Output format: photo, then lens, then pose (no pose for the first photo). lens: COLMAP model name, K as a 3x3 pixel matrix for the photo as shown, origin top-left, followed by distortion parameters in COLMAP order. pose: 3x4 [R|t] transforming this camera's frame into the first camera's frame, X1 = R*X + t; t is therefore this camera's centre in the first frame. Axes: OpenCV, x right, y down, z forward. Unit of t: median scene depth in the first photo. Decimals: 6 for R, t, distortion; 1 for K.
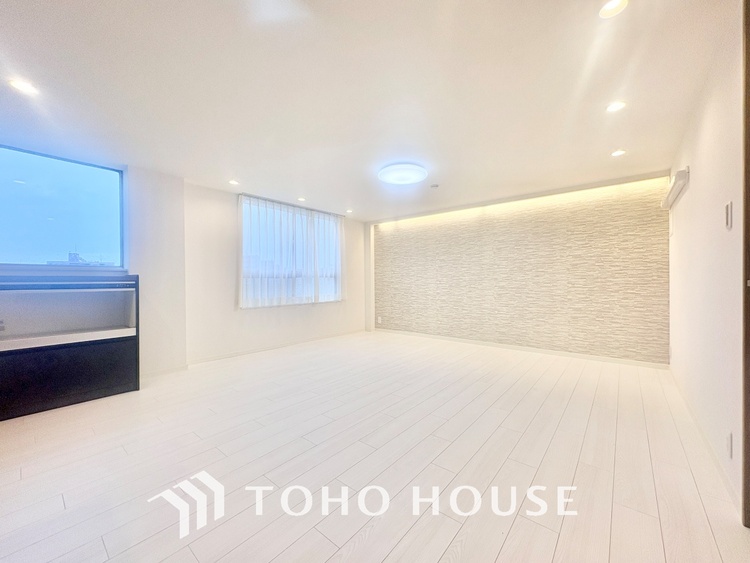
lens RADIAL K [[299.3, 0, 375.6], [0, 299.3, 280.3], [0, 0, 1]] dist [0.003175, -0.000712]
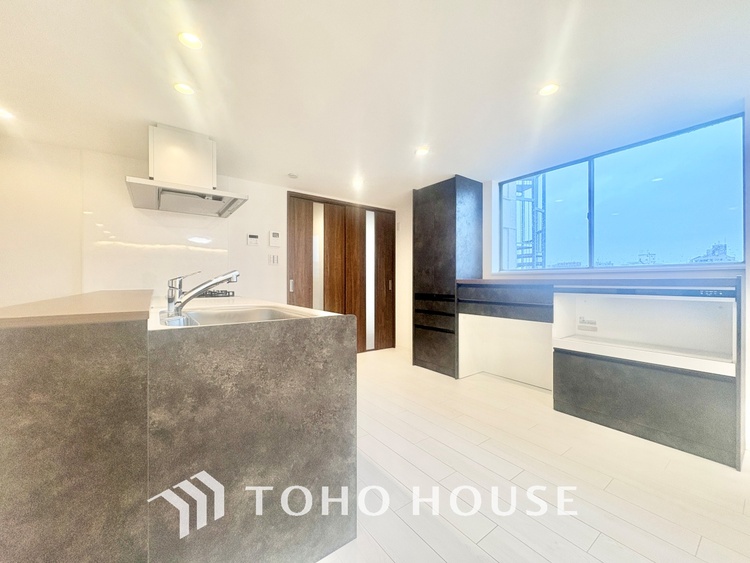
lens RADIAL K [[299.3, 0, 376.0], [0, 299.3, 282.4], [0, 0, 1]] dist [0.003175, -0.000712]
pose [[-0.236179, 0.008800, -0.971670, -0.028768], [0.003093, 0.999961, 0.008305, -0.006953], [0.971705, -0.001044, -0.236197, 0.259279]]
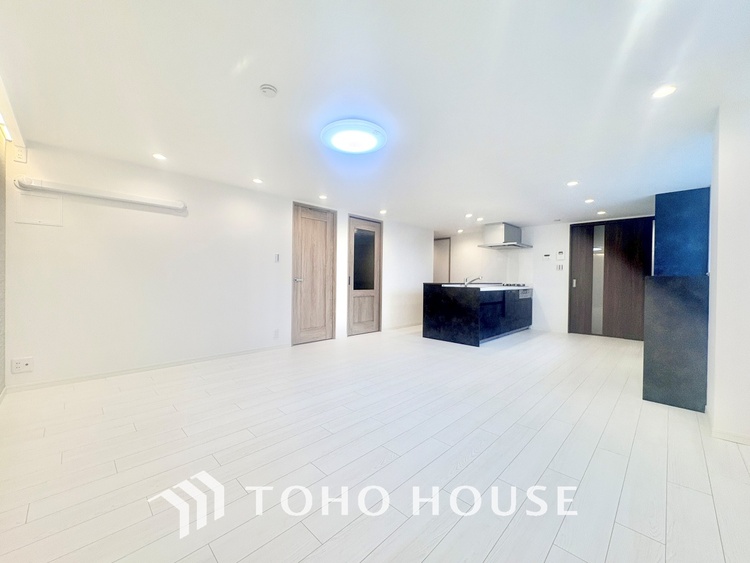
lens RADIAL K [[299.3, 0, 375.1], [0, 299.3, 280.7], [0, 0, 1]] dist [0.003175, -0.000712]
pose [[-0.996478, -0.006560, 0.083603, -0.017588], [-0.006417, 0.999977, 0.001983, 0.000571], [-0.083614, 0.001439, -0.996497, 1.162289]]
